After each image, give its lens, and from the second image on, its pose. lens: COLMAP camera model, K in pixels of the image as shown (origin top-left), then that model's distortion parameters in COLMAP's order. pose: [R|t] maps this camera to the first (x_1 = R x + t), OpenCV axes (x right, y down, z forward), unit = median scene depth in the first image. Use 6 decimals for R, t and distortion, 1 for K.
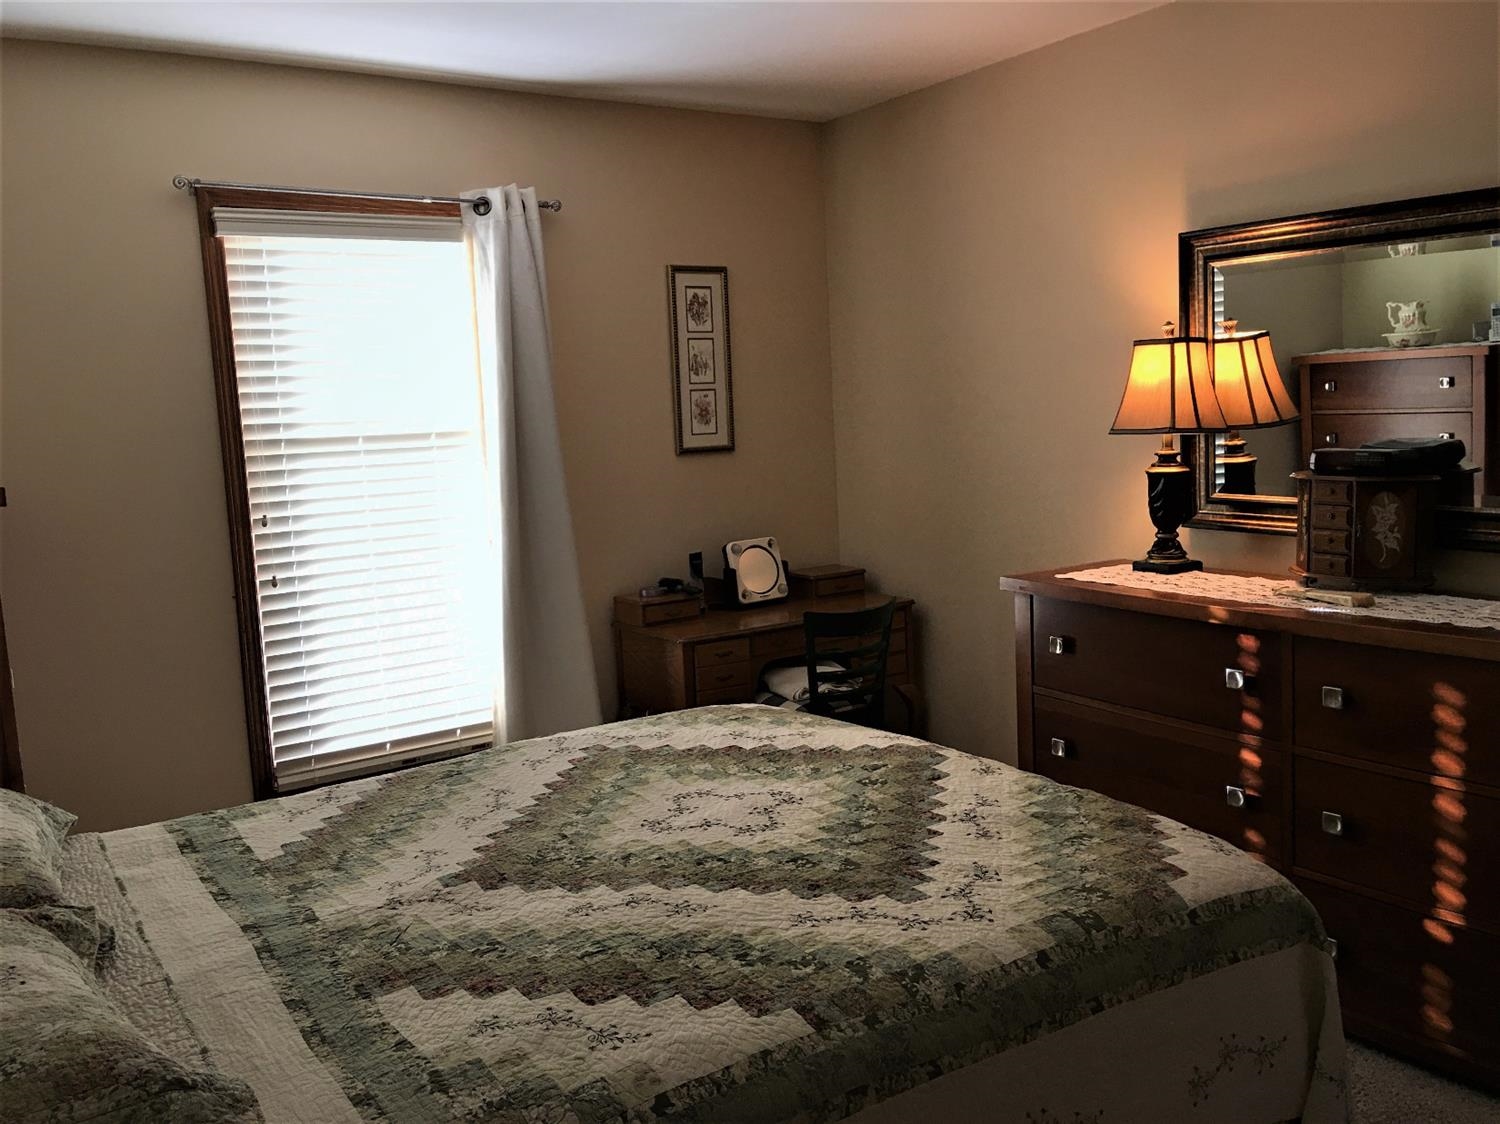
lens RADIAL K [[1257.5, 0, 741.0], [0, 1257.5, 554.3], [0, 0, 1]] dist [0.101426, -0.163793]
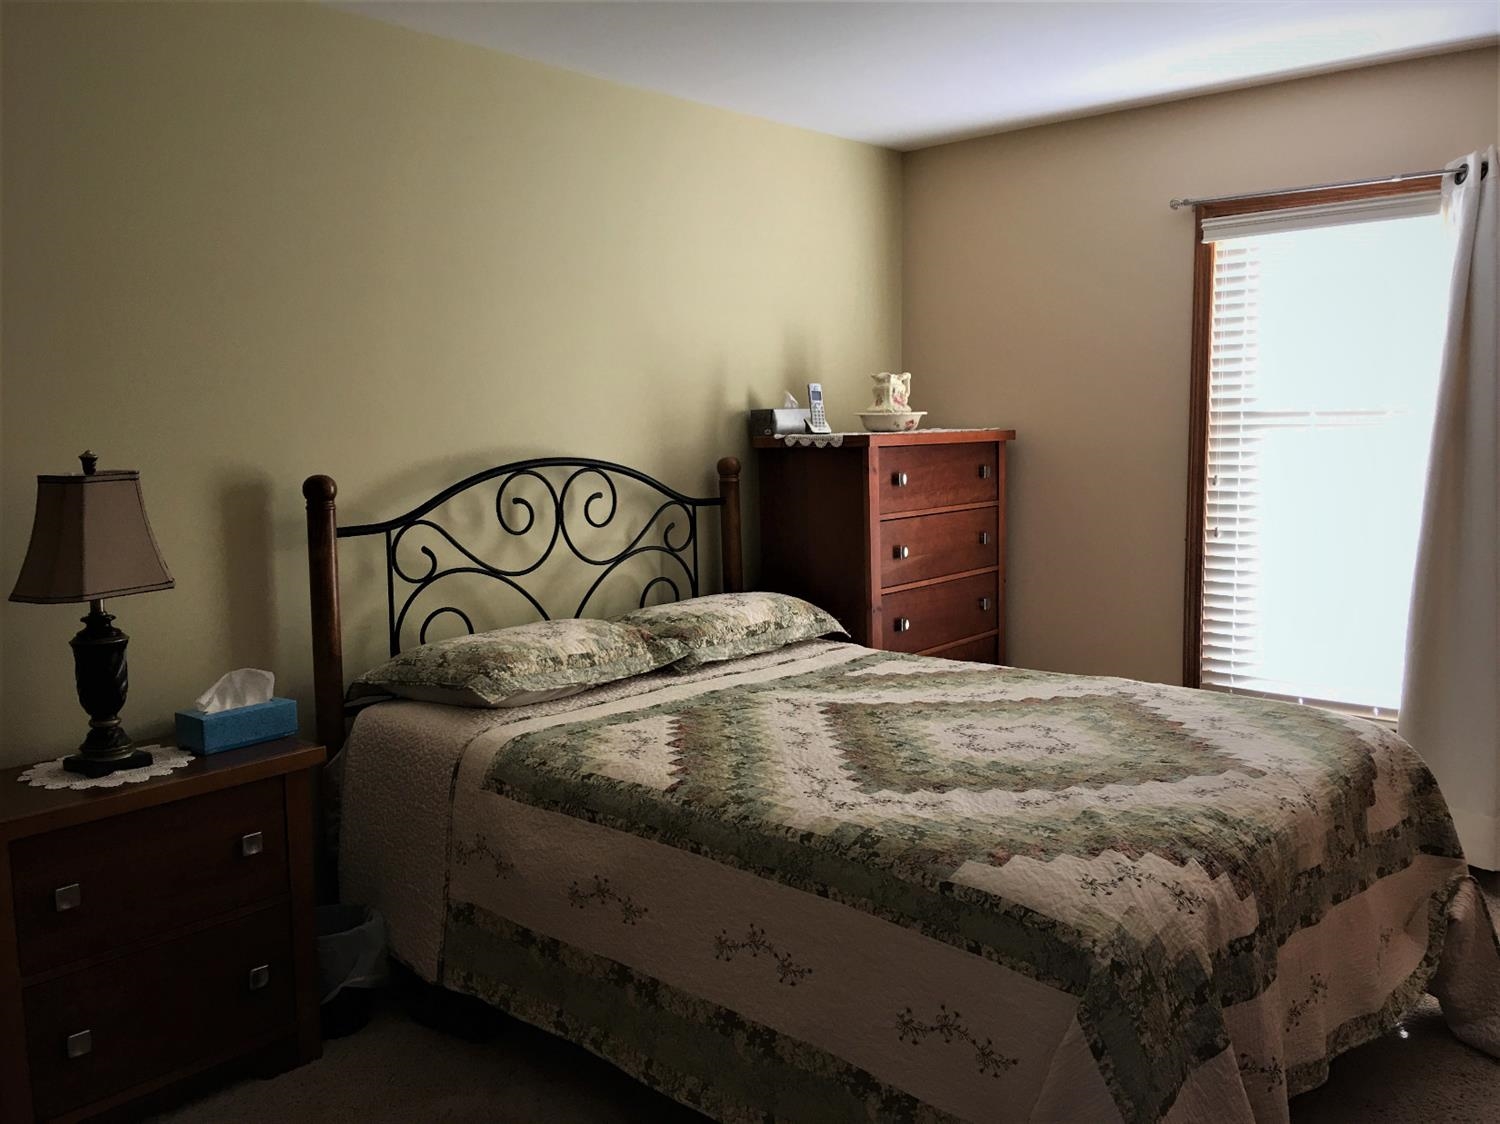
lens RADIAL K [[1257.5, 0, 743.3], [0, 1257.5, 559.9], [0, 0, 1]] dist [0.101426, -0.163793]
pose [[0.260150, 0.151894, -0.953546, 1.155331], [-0.109056, 0.985852, 0.127288, -0.099158], [0.959390, 0.070876, 0.273035, 0.458626]]
